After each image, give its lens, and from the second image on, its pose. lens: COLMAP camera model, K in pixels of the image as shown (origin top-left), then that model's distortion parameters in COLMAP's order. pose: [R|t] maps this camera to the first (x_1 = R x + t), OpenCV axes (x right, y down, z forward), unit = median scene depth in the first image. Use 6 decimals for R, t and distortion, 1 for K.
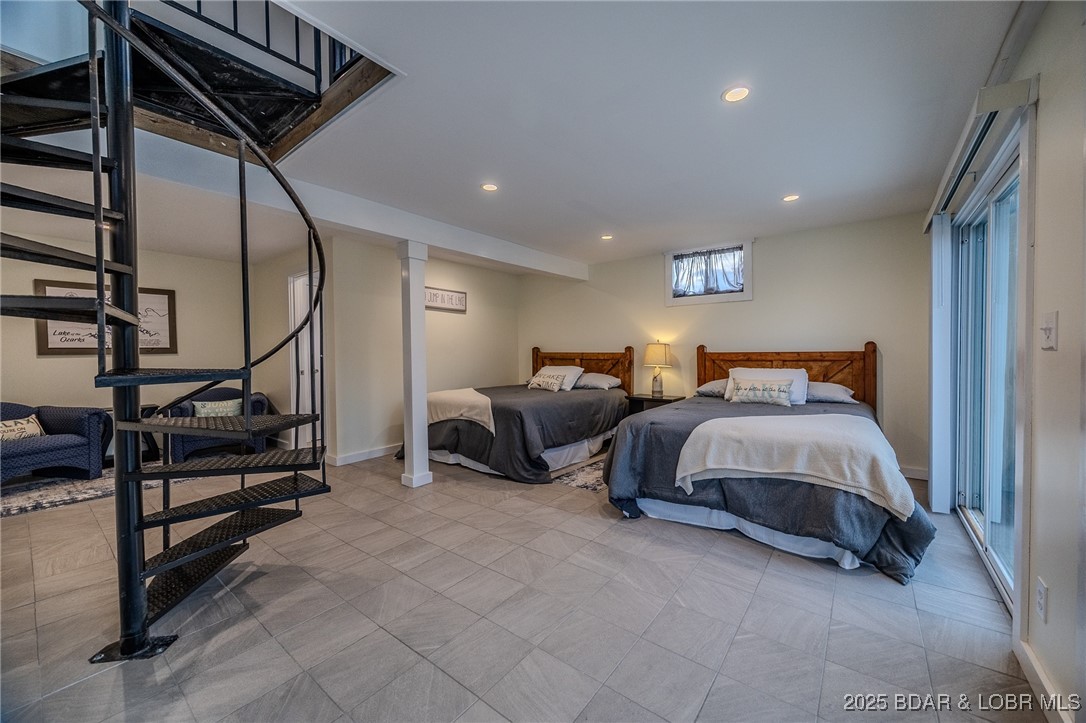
lens RADIAL K [[414.8, 0, 545.9], [0, 414.8, 360.5], [0, 0, 1]] dist [-0.001792, -0.000005]
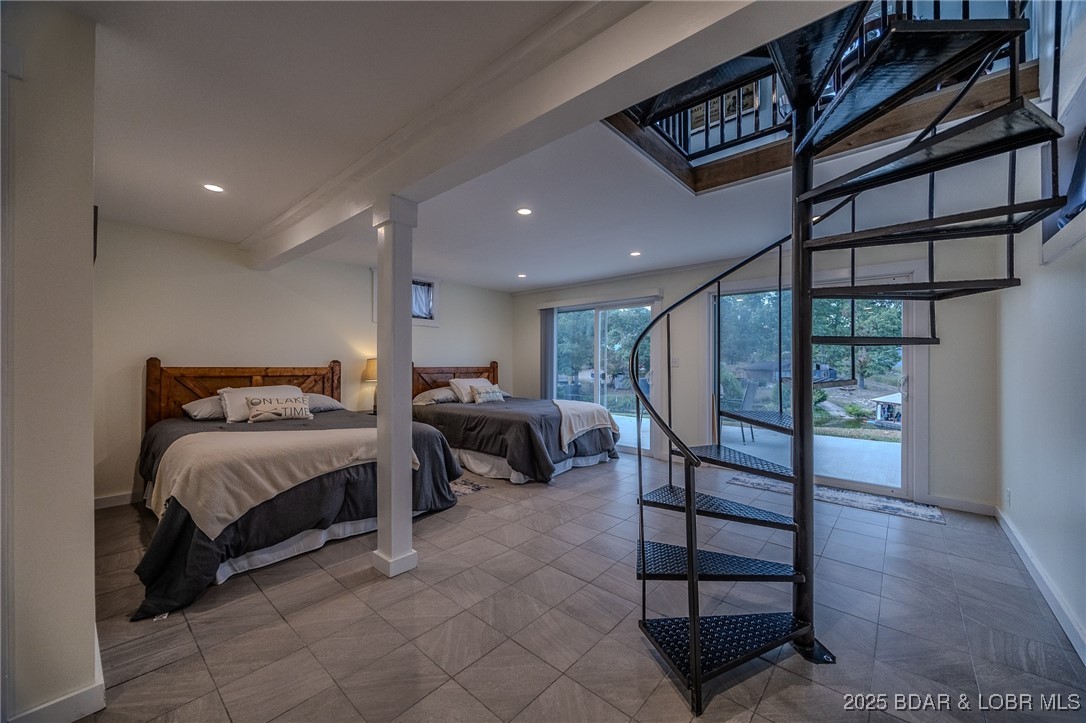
lens RADIAL K [[414.8, 0, 545.3], [0, 414.8, 364.0], [0, 0, 1]] dist [-0.001792, -0.000005]
pose [[0.054572, 0.011105, 0.998448, -1.041166], [0.019200, 0.999742, -0.012169, -0.011380], [-0.998325, 0.019834, 0.054344, 0.787154]]
